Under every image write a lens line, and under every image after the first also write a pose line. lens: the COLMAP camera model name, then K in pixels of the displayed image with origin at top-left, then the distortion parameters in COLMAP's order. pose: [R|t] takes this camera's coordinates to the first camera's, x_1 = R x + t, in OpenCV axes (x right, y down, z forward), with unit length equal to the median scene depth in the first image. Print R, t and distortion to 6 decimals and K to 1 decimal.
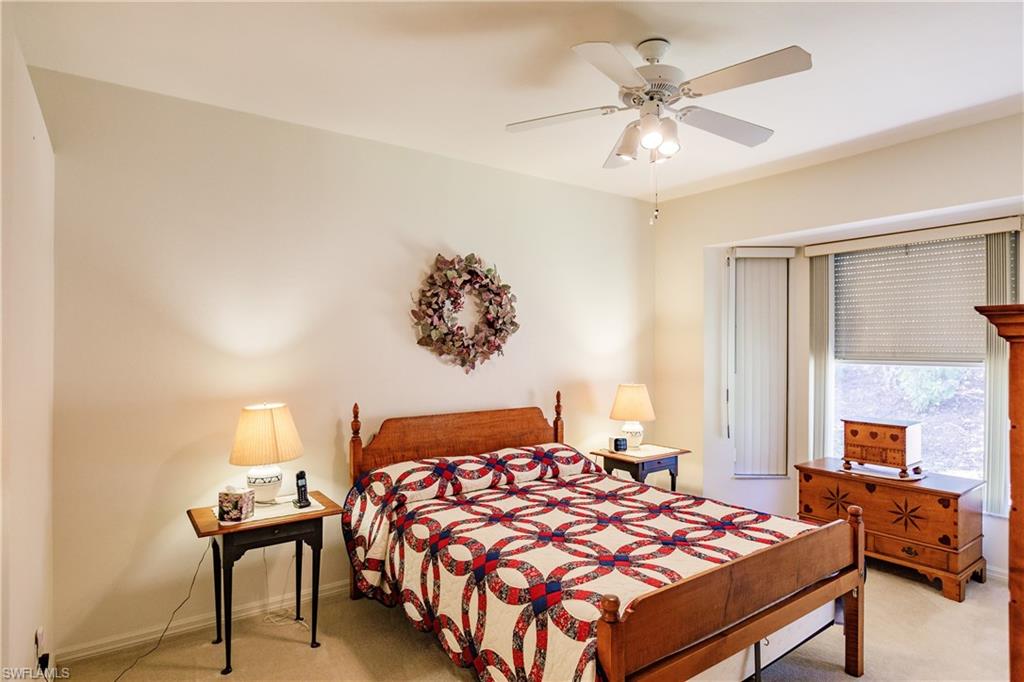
lens RADIAL K [[566.8, 0, 512.0], [0, 566.8, 341.0], [0, 0, 1]] dist [-0.015258, -0.000619]
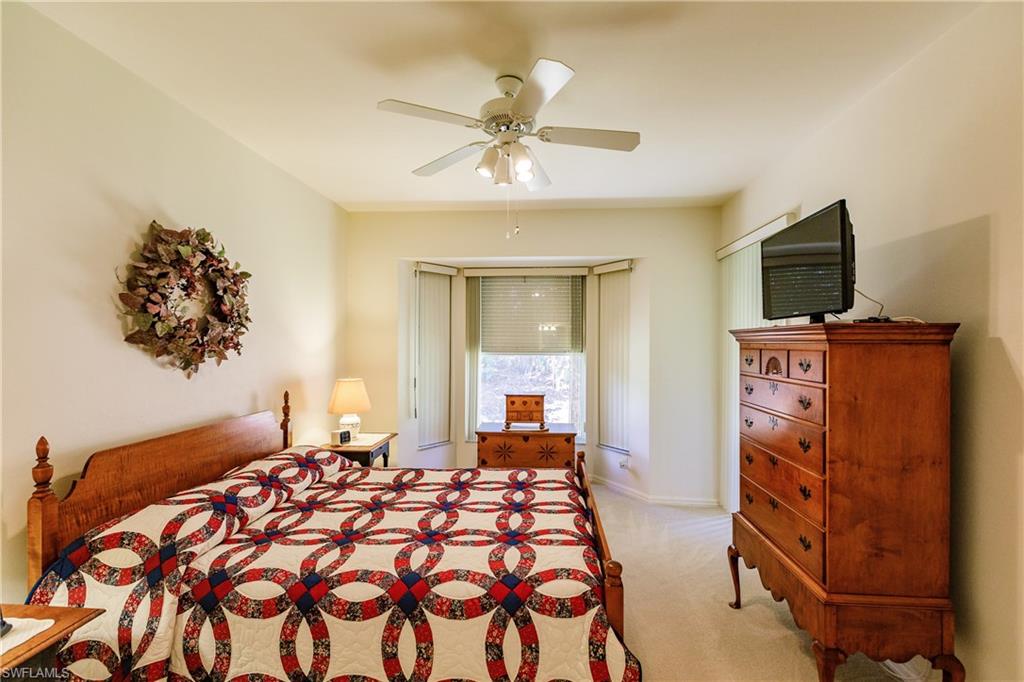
lens RADIAL K [[460.2, 0, 512.0], [0, 460.2, 341.0], [0, 0, 1]] dist [0.000489, -0.000122]
pose [[0.636576, 0.000347, 0.771214, -0.320710], [-0.006445, 0.999967, 0.004869, -0.000960], [-0.771187, -0.008070, 0.636558, 0.267350]]
